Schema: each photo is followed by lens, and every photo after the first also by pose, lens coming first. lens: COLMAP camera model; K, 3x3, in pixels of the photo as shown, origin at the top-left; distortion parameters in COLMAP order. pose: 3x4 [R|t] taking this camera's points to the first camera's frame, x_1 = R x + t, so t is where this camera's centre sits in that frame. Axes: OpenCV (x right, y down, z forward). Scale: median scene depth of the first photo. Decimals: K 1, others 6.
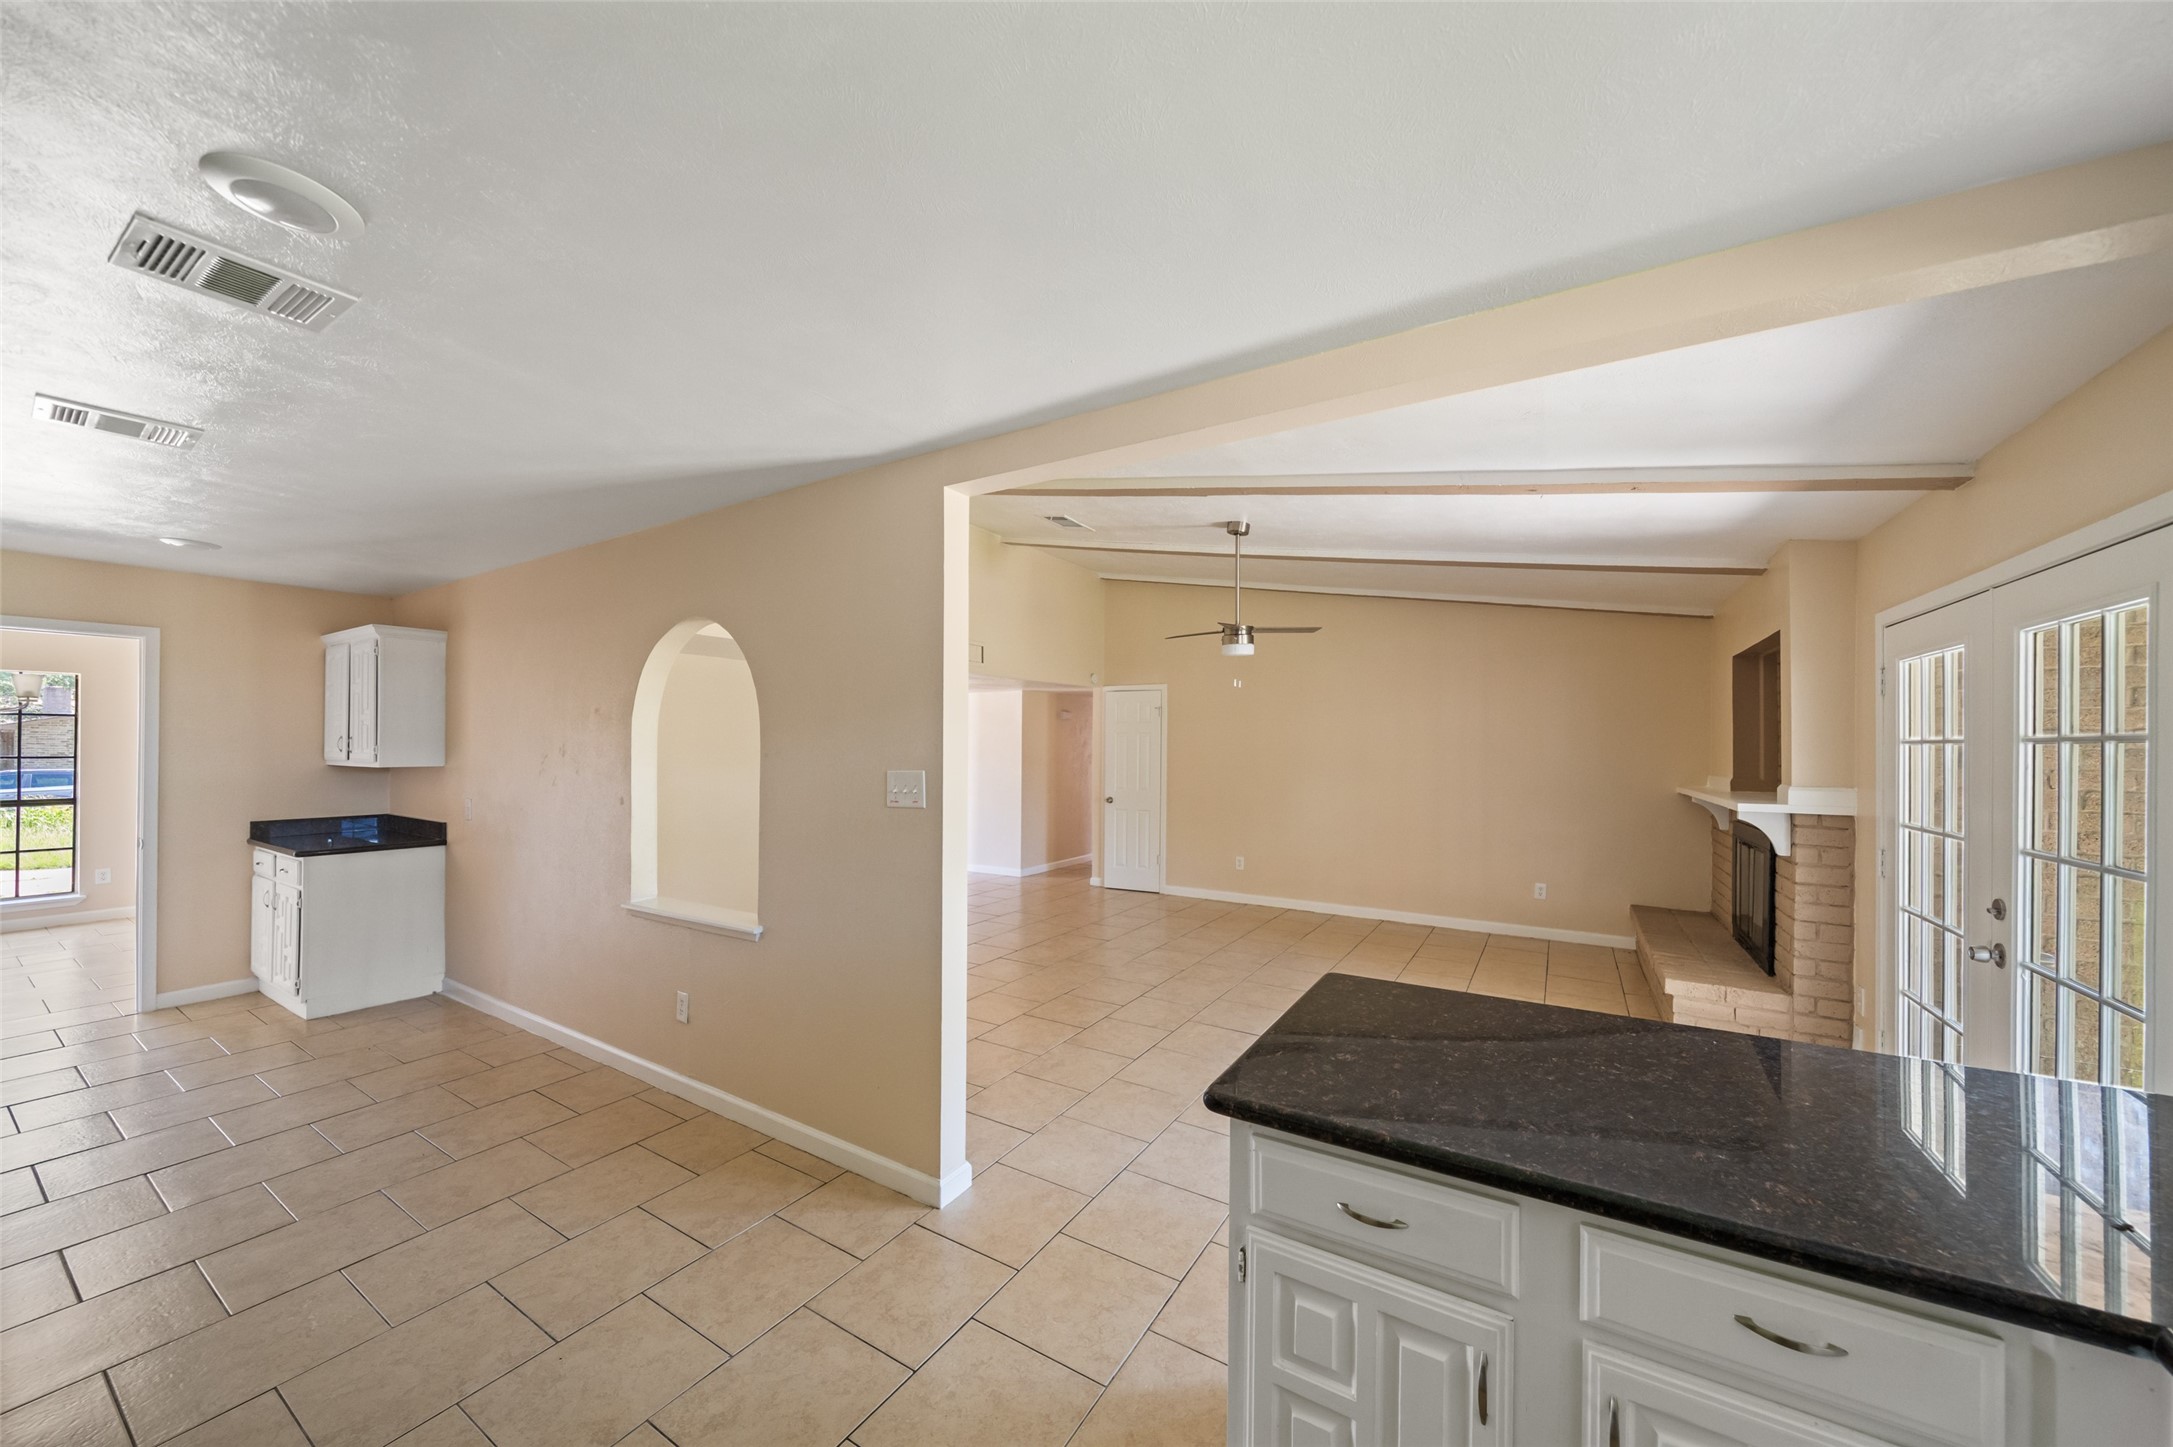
lens RADIAL K [[753.7, 0, 1087.3], [0, 753.7, 741.6], [0, 0, 1]] dist [-0.005561, 0.000230]
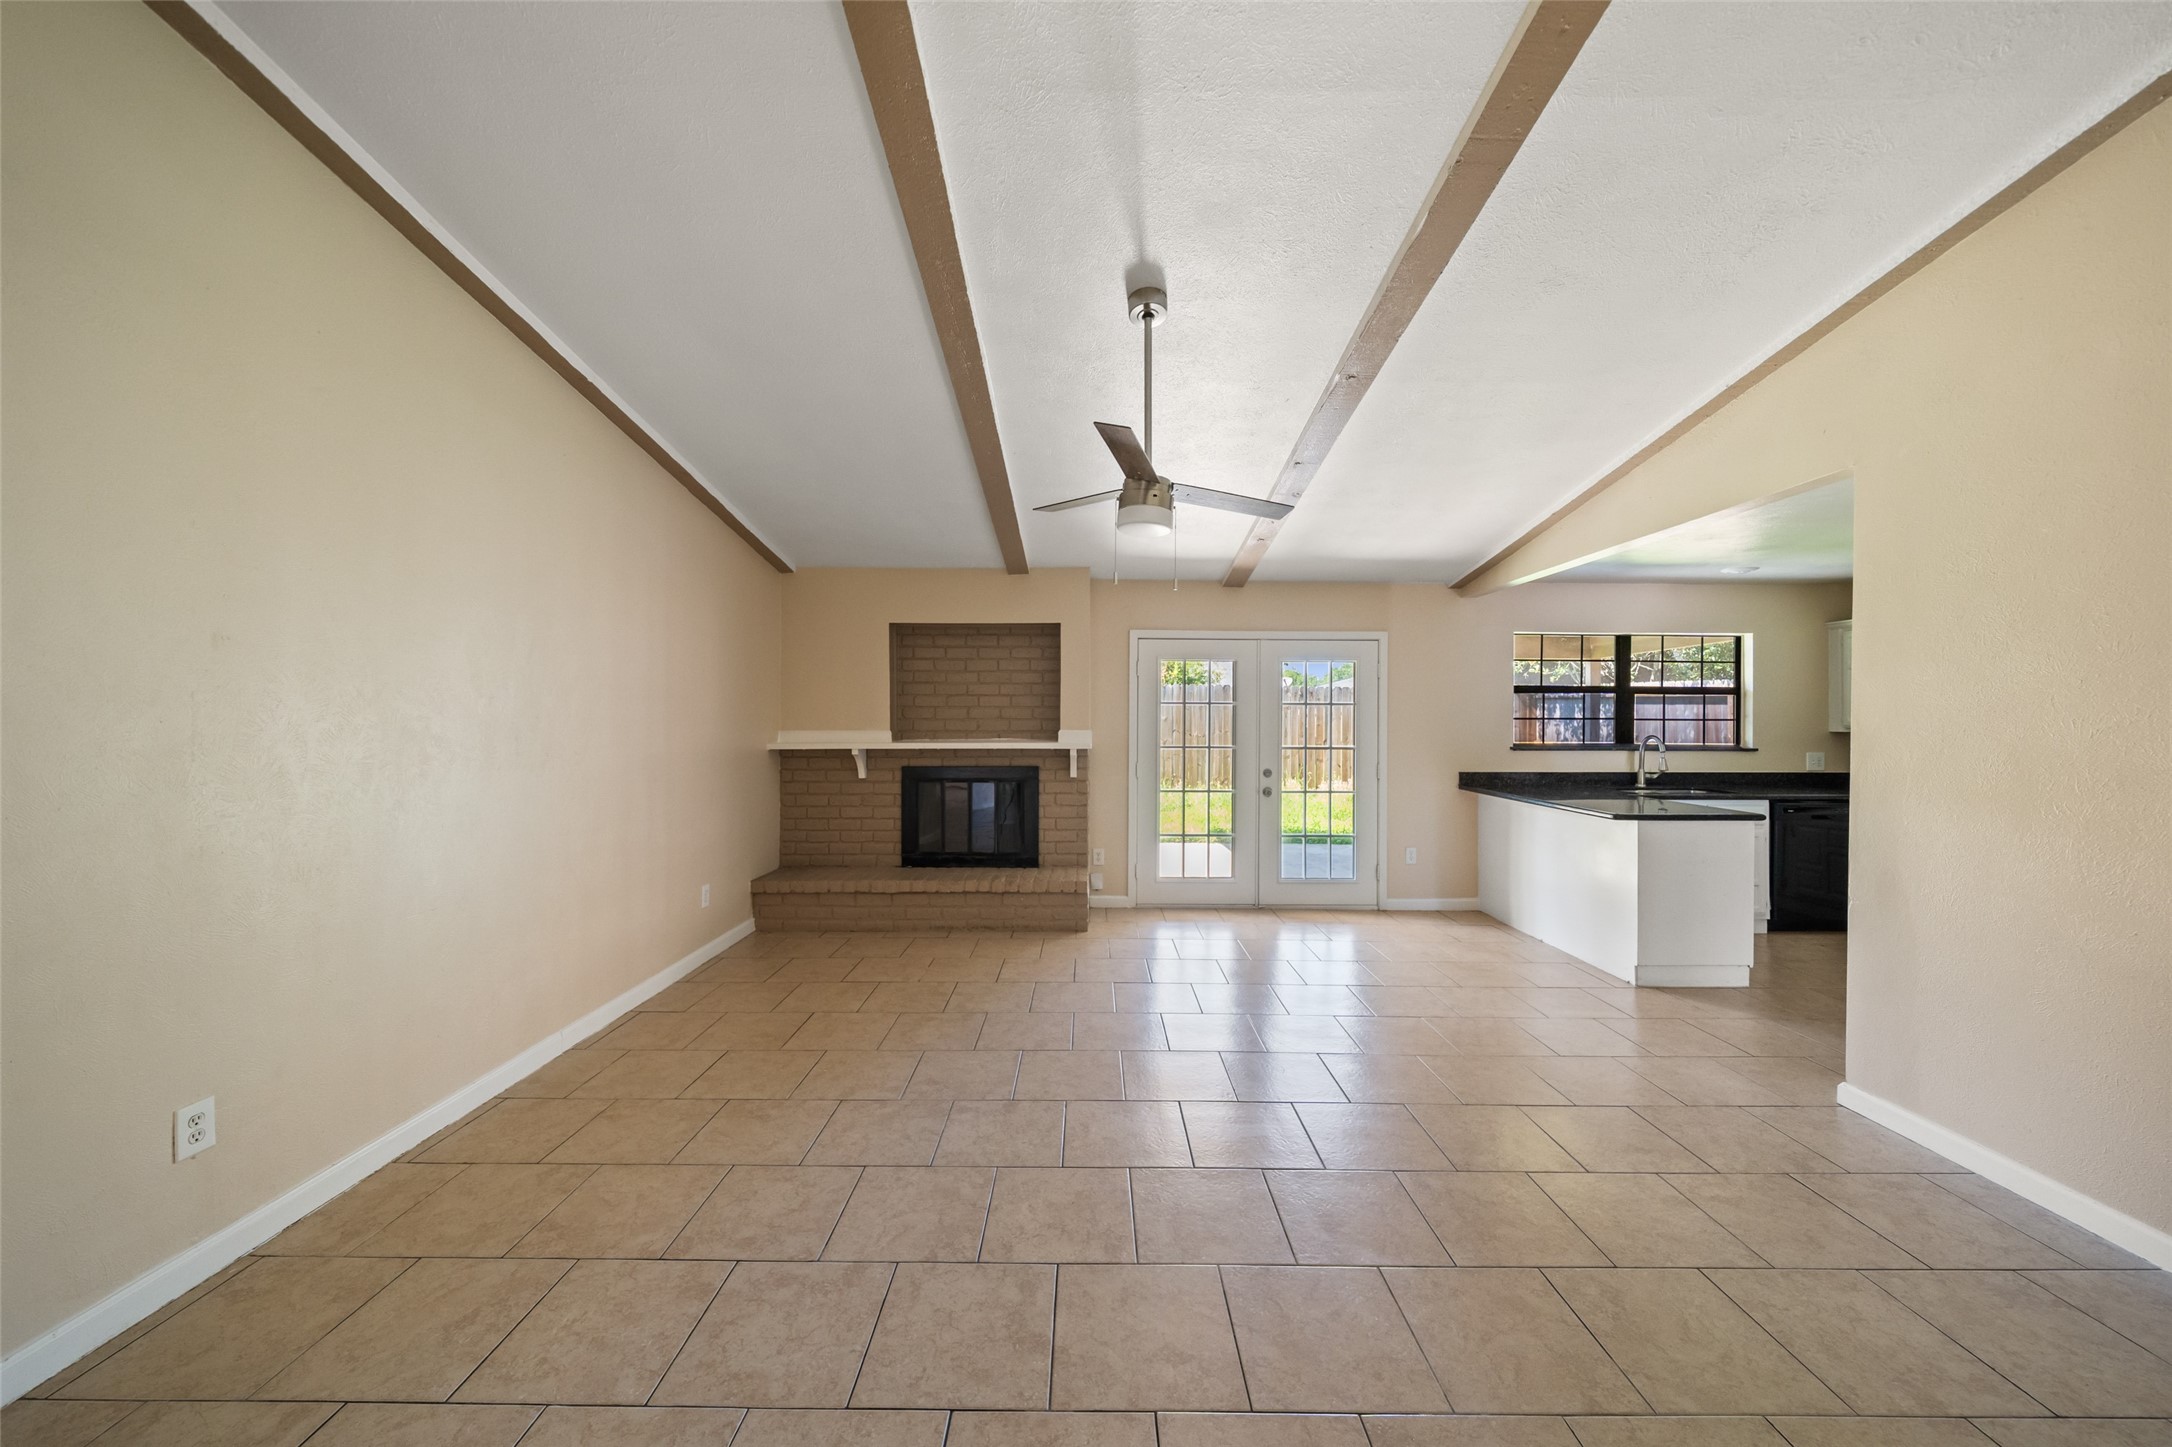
lens RADIAL K [[753.4, 0, 1086.5], [0, 753.4, 724.5], [0, 0, 1]] dist [-0.005561, 0.000230]
pose [[-0.529386, -0.012799, 0.848285, -0.262804], [-0.014464, 0.999877, 0.006060, 0.028505], [-0.848258, -0.009061, -0.529506, 1.343280]]
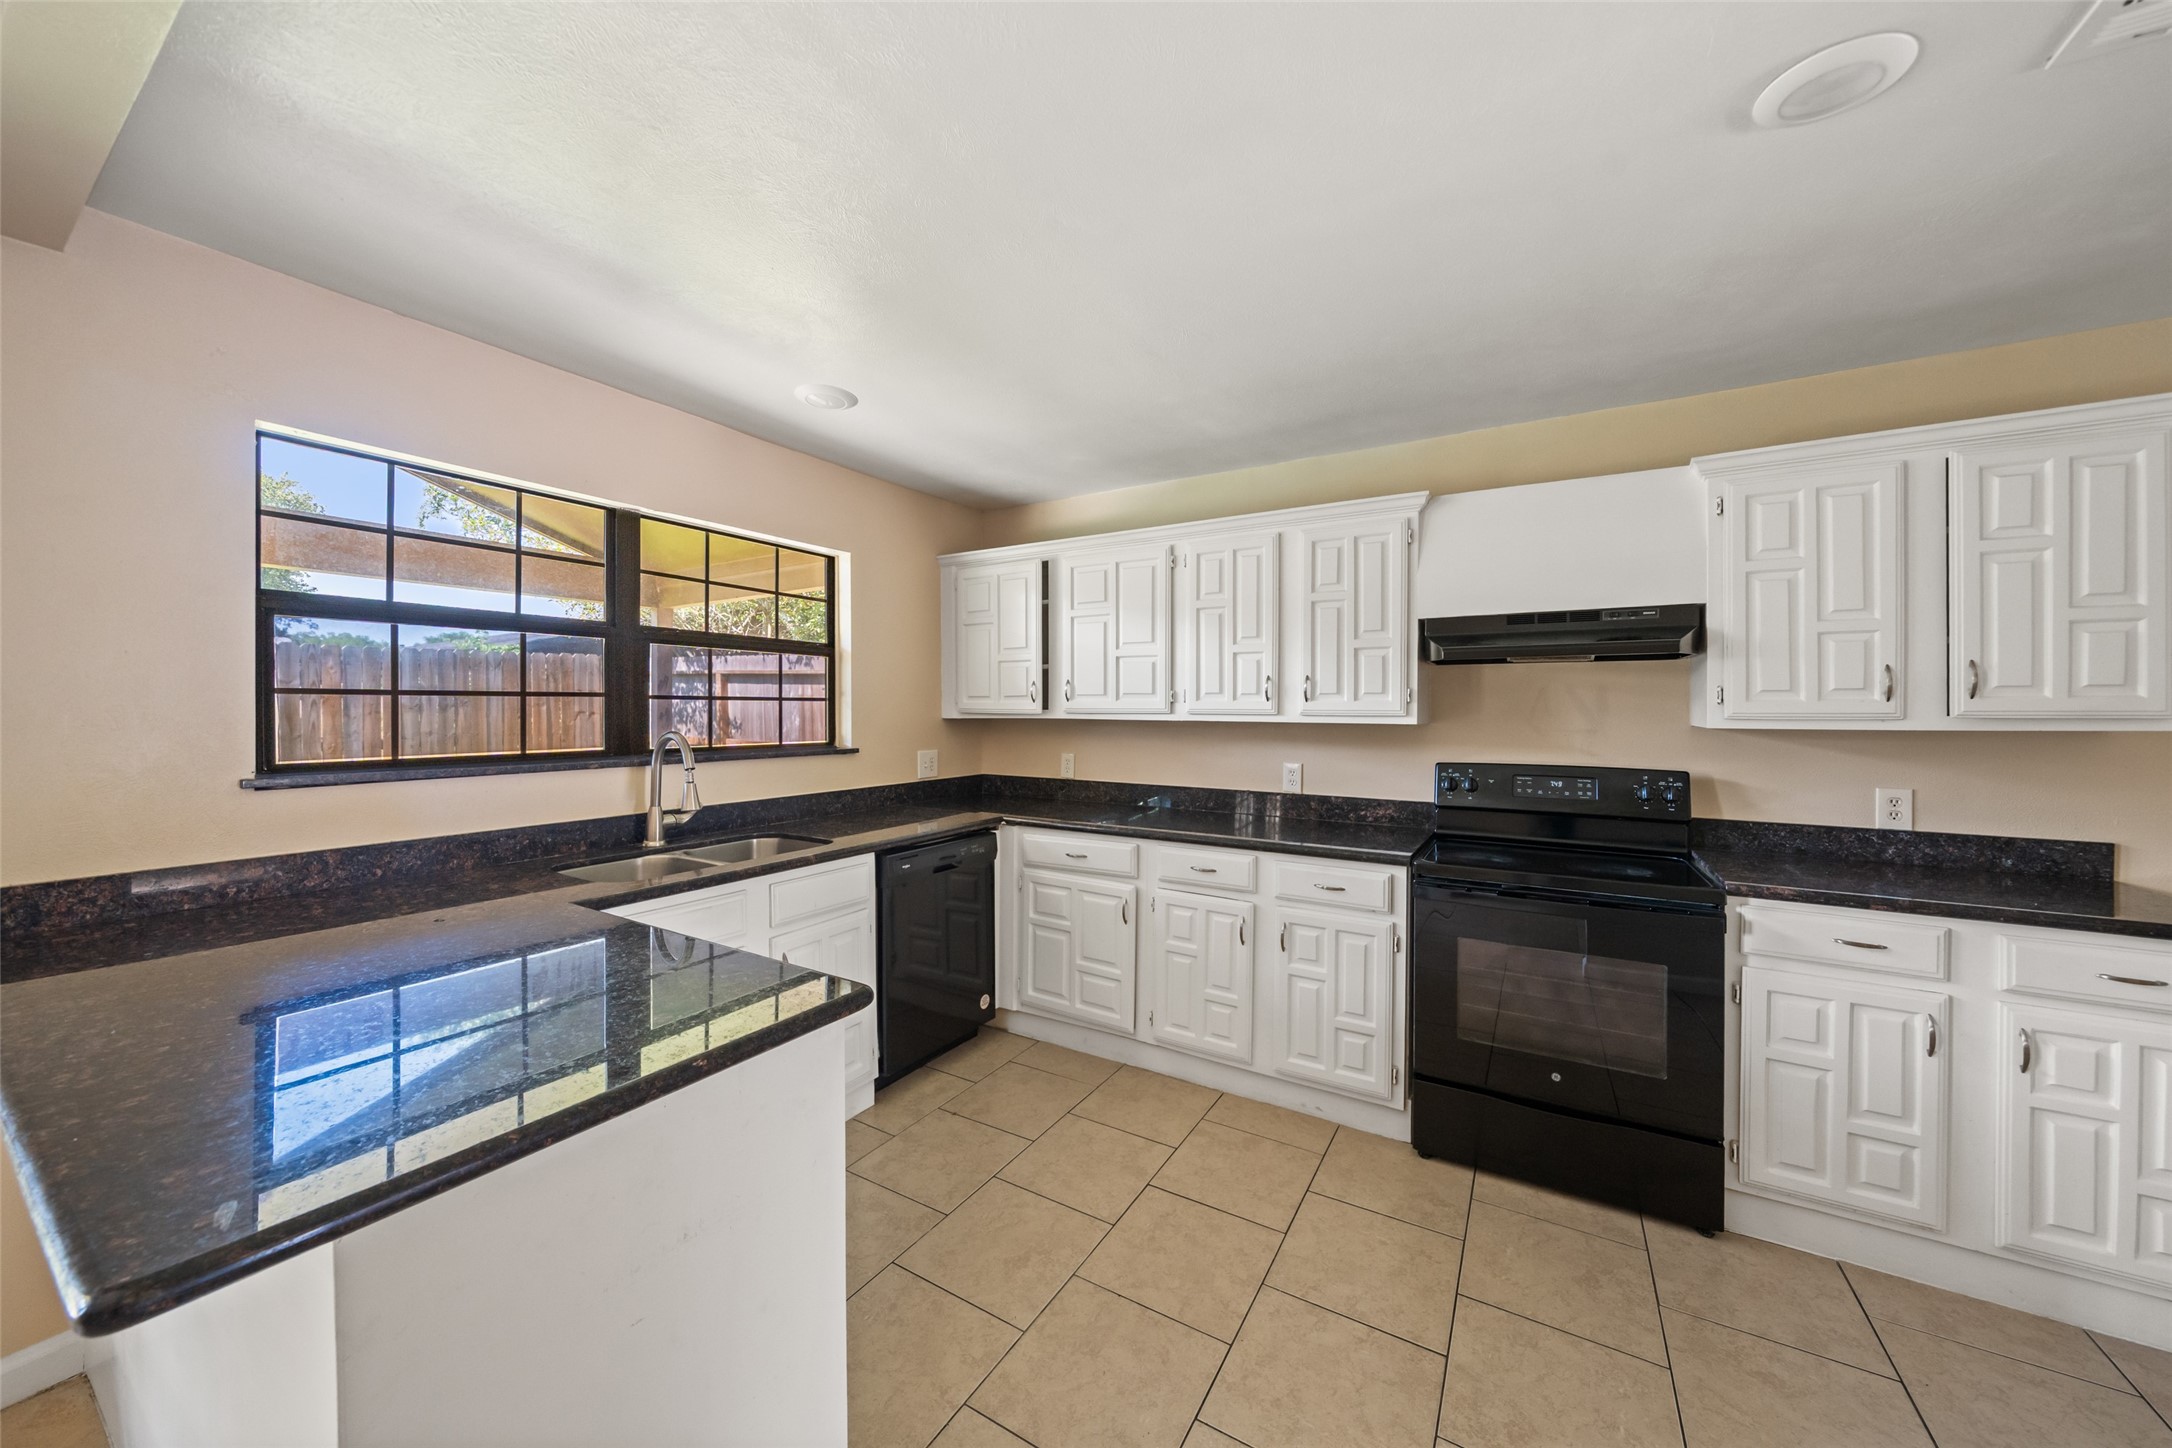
lens RADIAL K [[753.4, 0, 1096.0], [0, 753.4, 711.0], [0, 0, 1]] dist [-0.005561, 0.000230]
pose [[-0.999825, -0.008422, -0.016724, -0.031365], [-0.008343, 0.999954, -0.004786, 0.025496], [0.016763, -0.004646, -0.999849, 0.530420]]
